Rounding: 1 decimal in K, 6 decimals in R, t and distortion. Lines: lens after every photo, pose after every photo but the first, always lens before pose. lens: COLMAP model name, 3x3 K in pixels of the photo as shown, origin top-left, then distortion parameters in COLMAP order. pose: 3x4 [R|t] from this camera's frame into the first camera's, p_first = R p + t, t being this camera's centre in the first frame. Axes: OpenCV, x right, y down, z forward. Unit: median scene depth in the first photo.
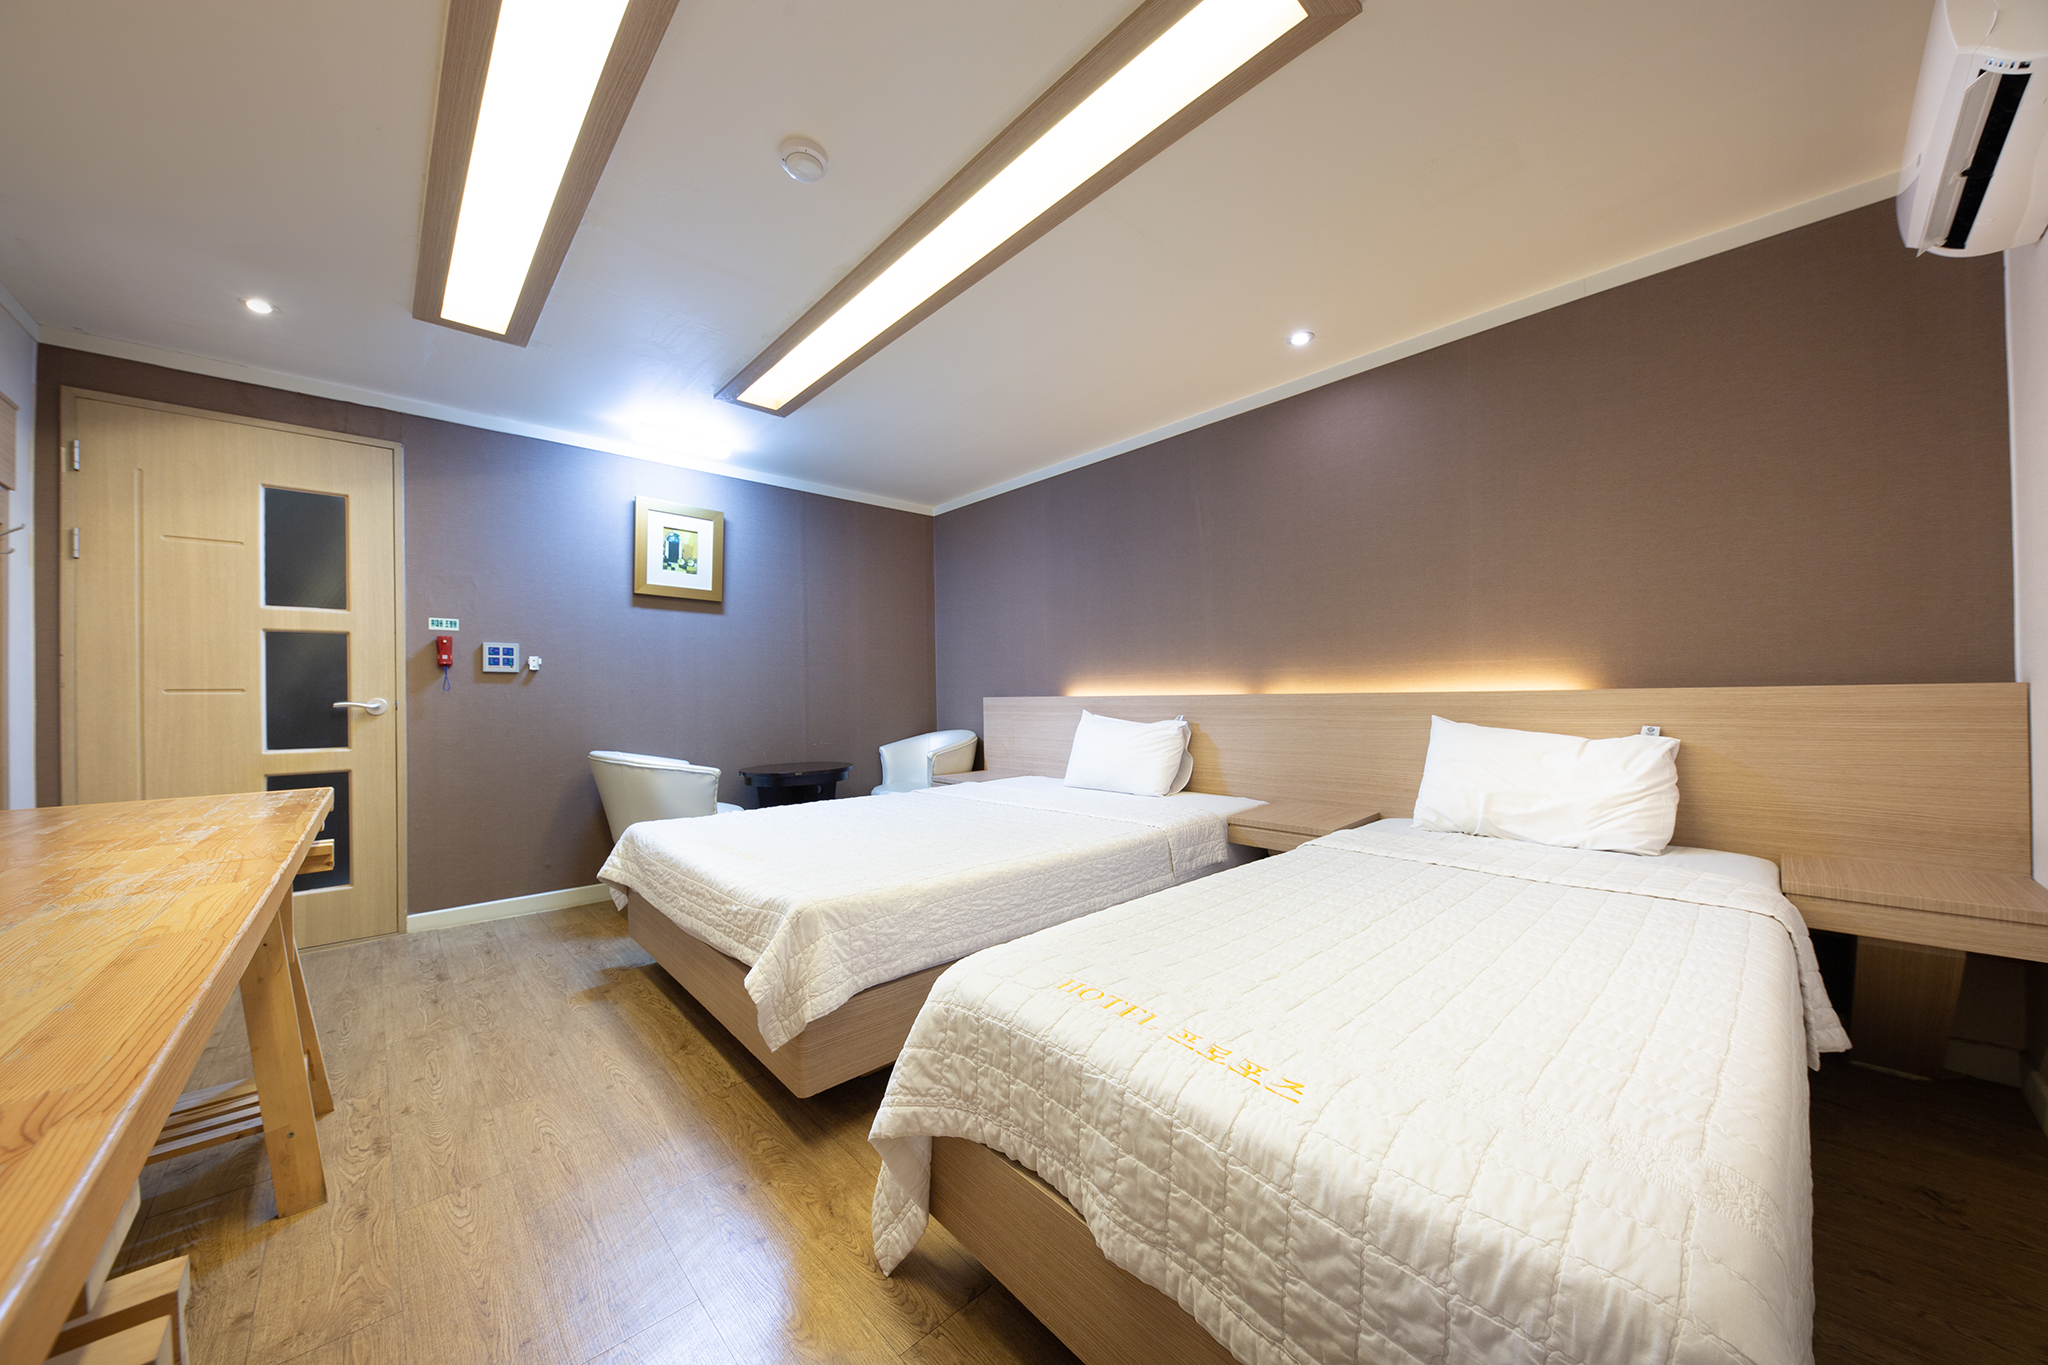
lens RADIAL K [[709.1, 0, 1022.6], [0, 709.1, 693.3], [0, 0, 1]] dist [0.014682, -0.011427]
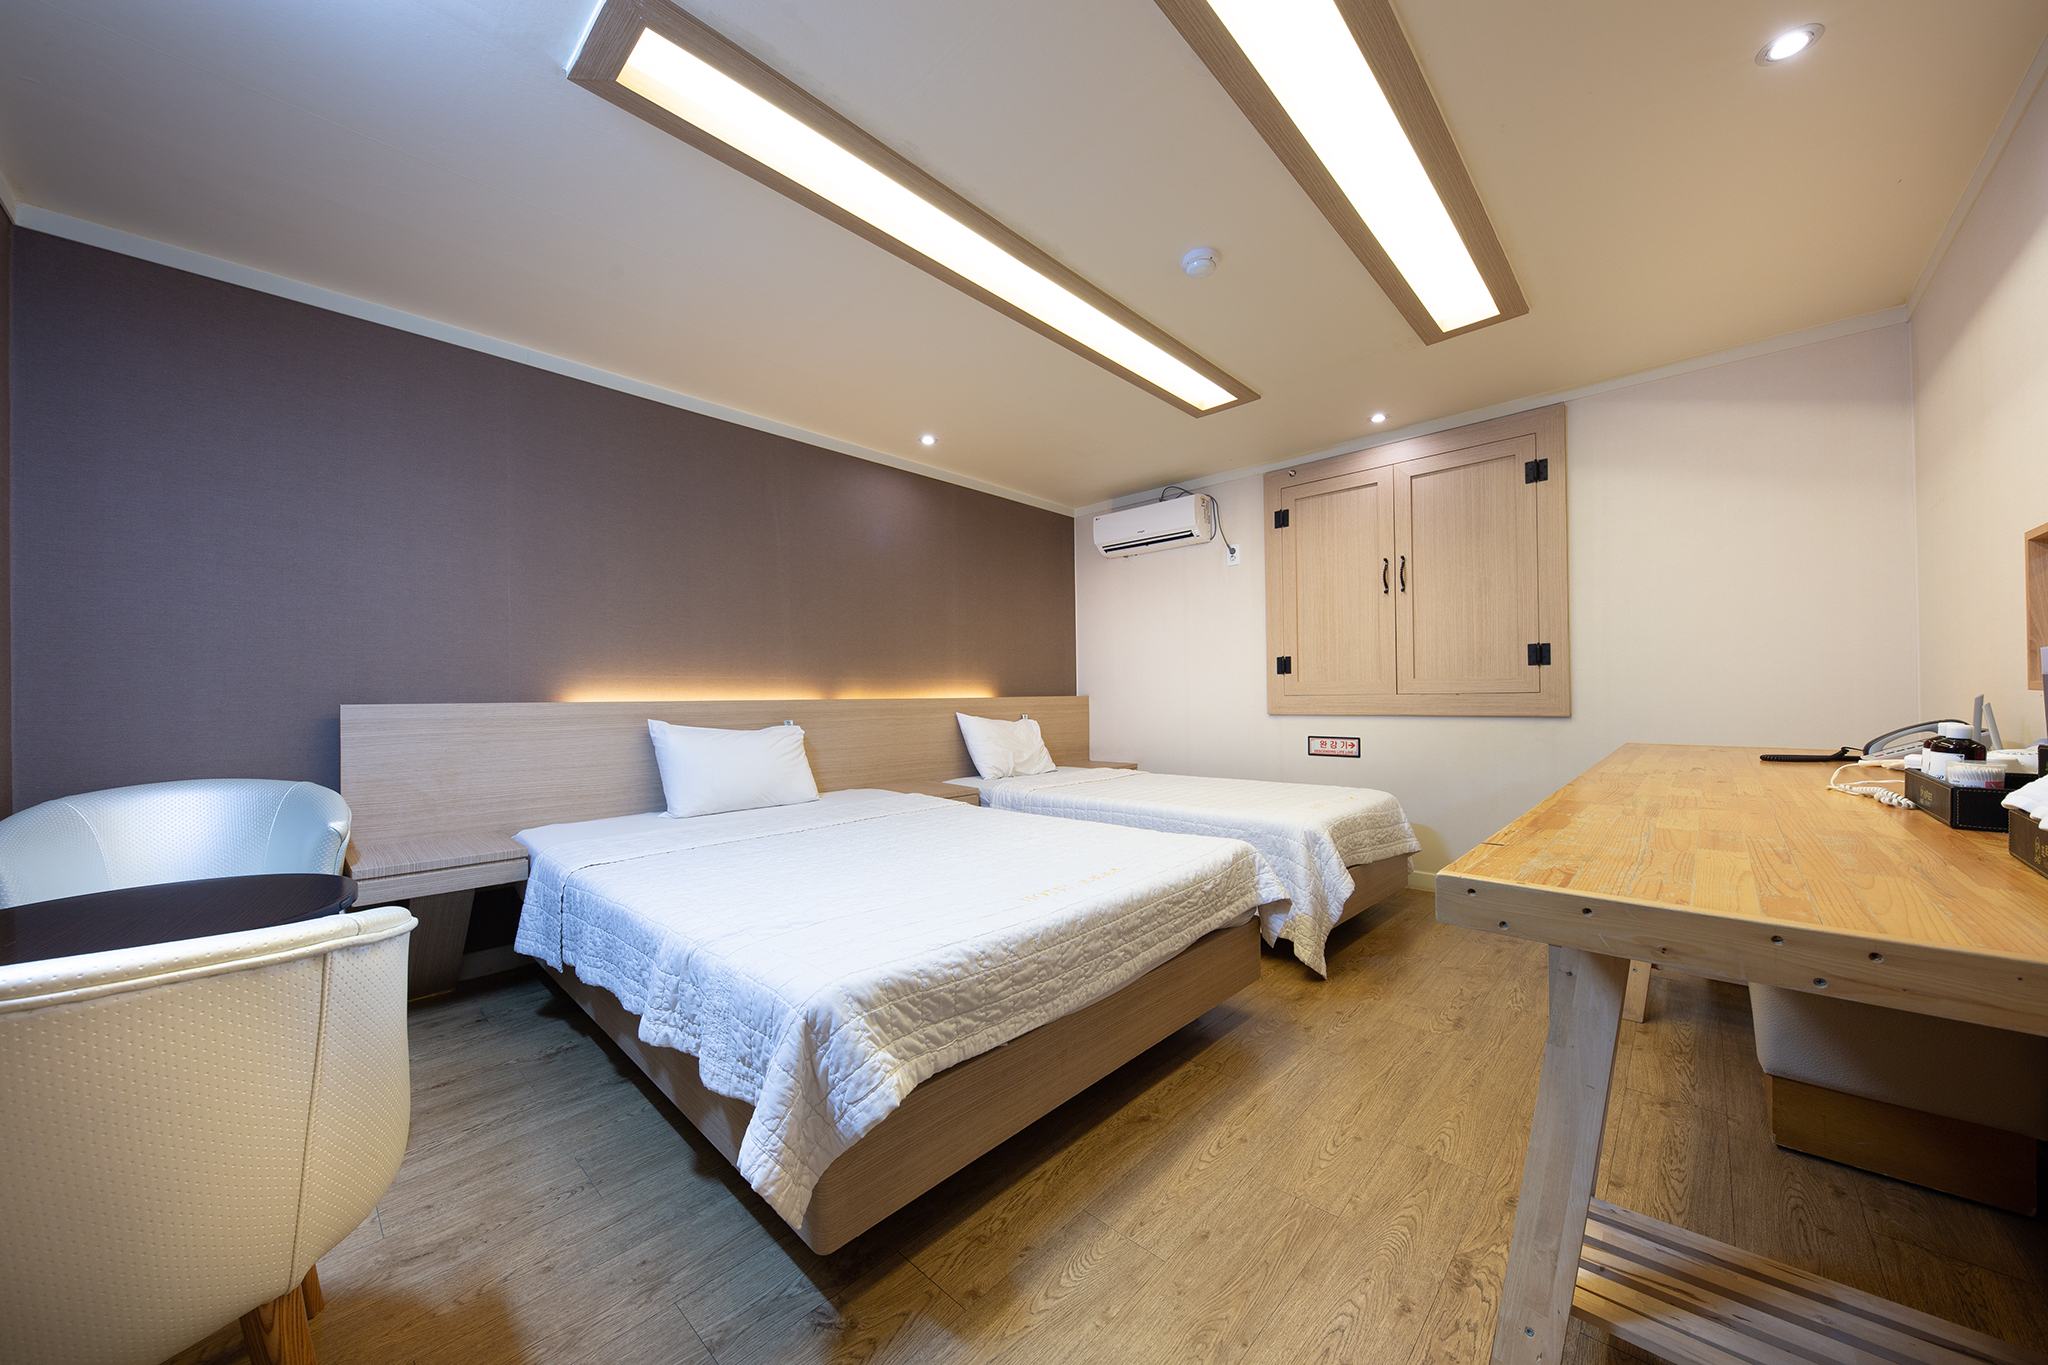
lens RADIAL K [[709.1, 0, 1022.6], [0, 709.1, 693.3], [0, 0, 1]] dist [0.014682, -0.011427]
pose [[-0.070545, 0.017344, 0.997358, -0.850289], [0.005873, 0.999839, -0.016972, 0.012295], [-0.997491, 0.004660, -0.070635, 0.785999]]
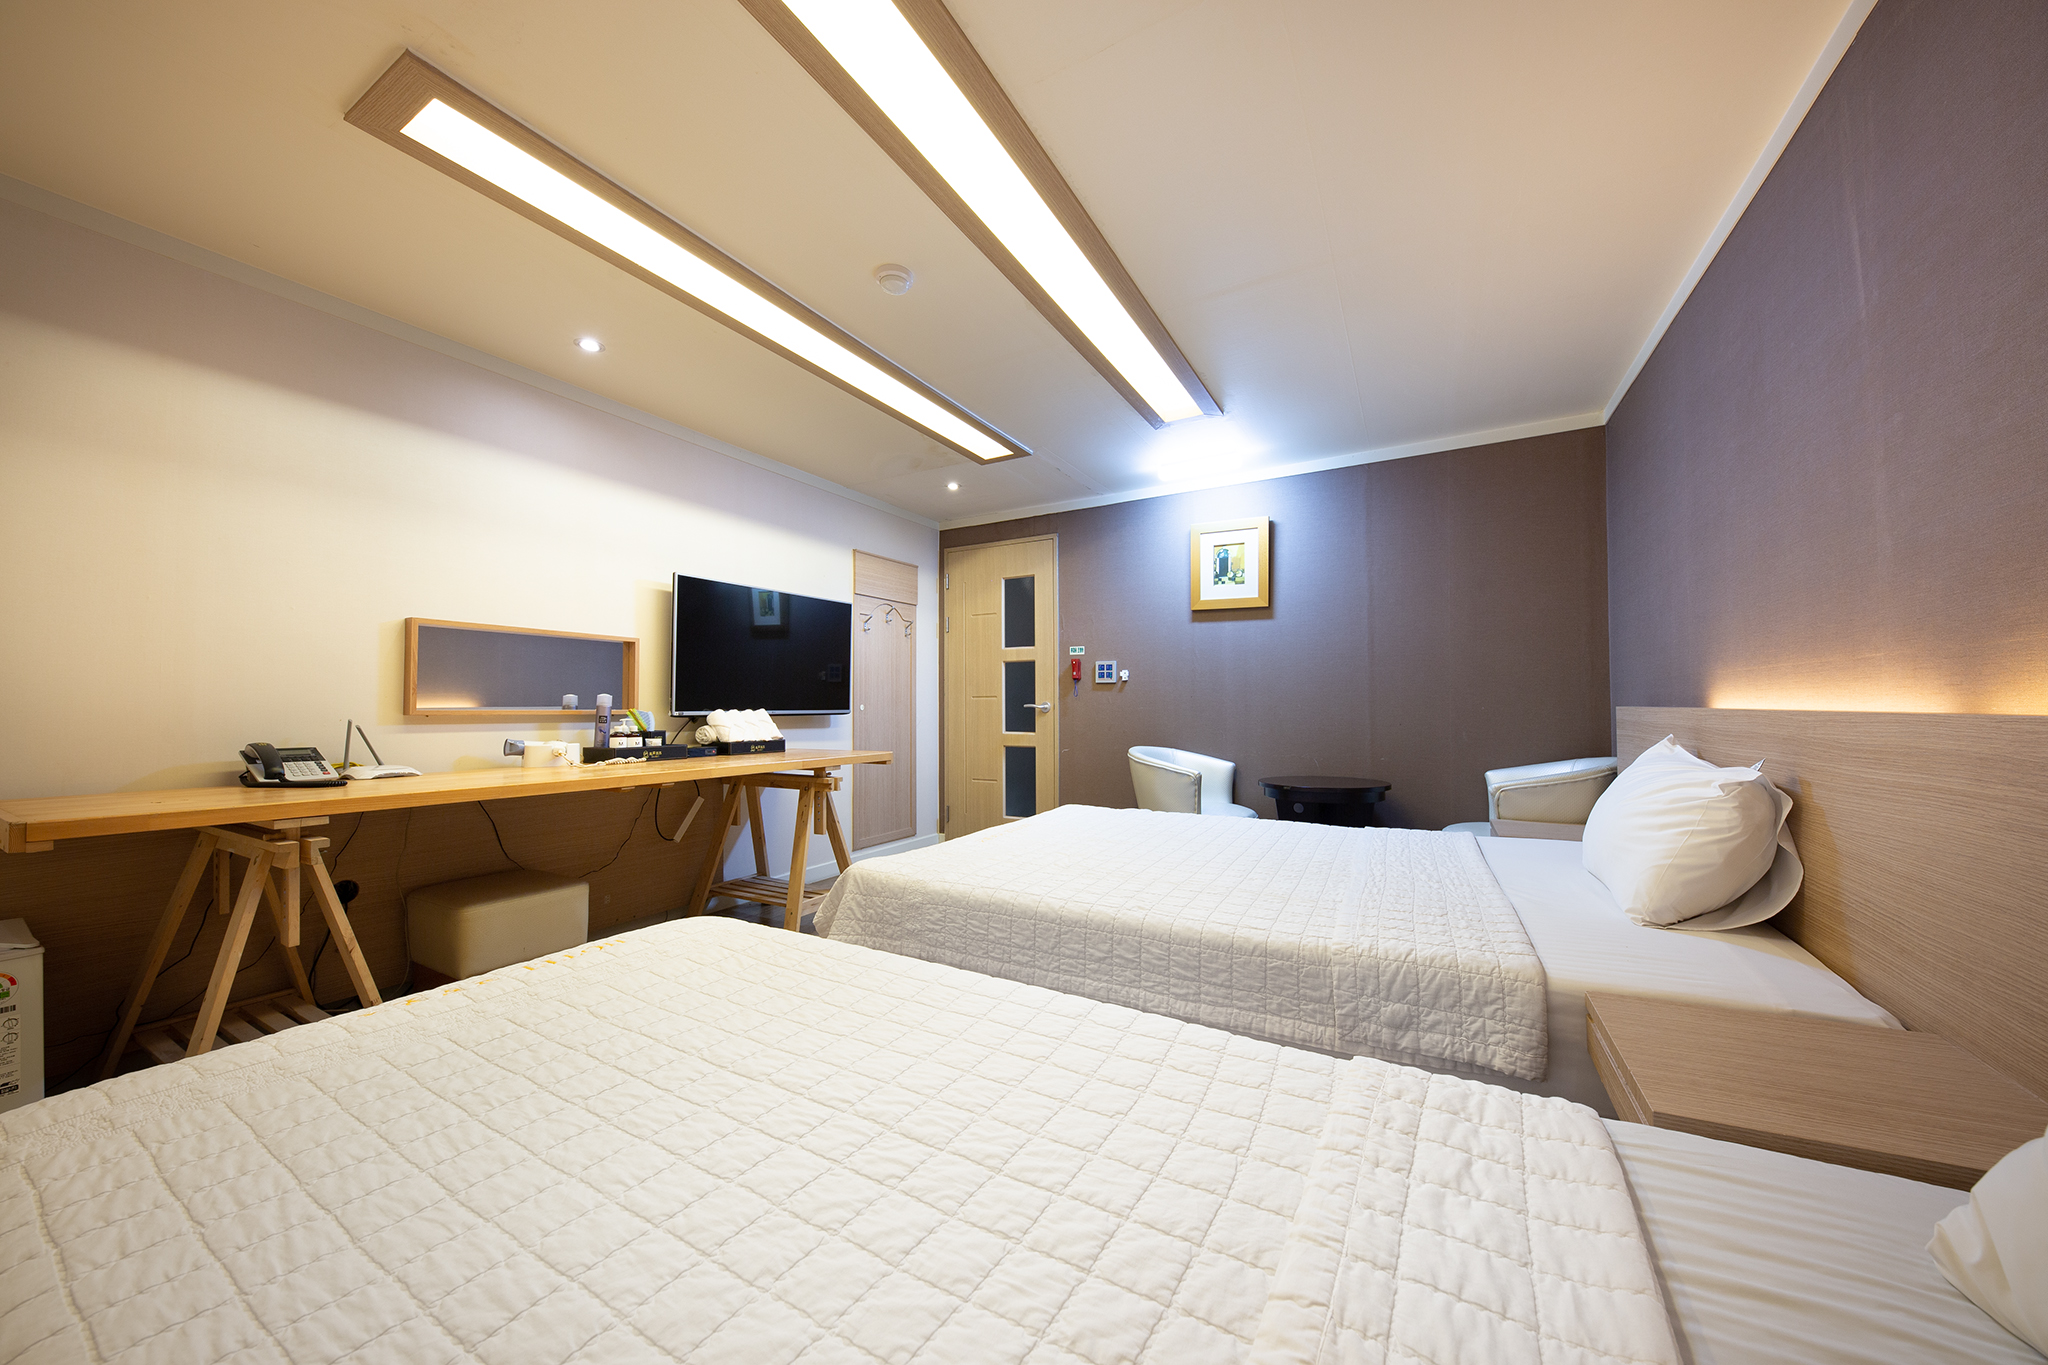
lens RADIAL K [[709.1, 0, 1022.6], [0, 709.1, 693.3], [0, 0, 1]] dist [0.014682, -0.011427]
pose [[0.294548, -0.002039, -0.955635, 0.537205], [0.003207, 0.999994, -0.001145, -0.009285], [0.955631, -0.002727, 0.294552, 0.477650]]
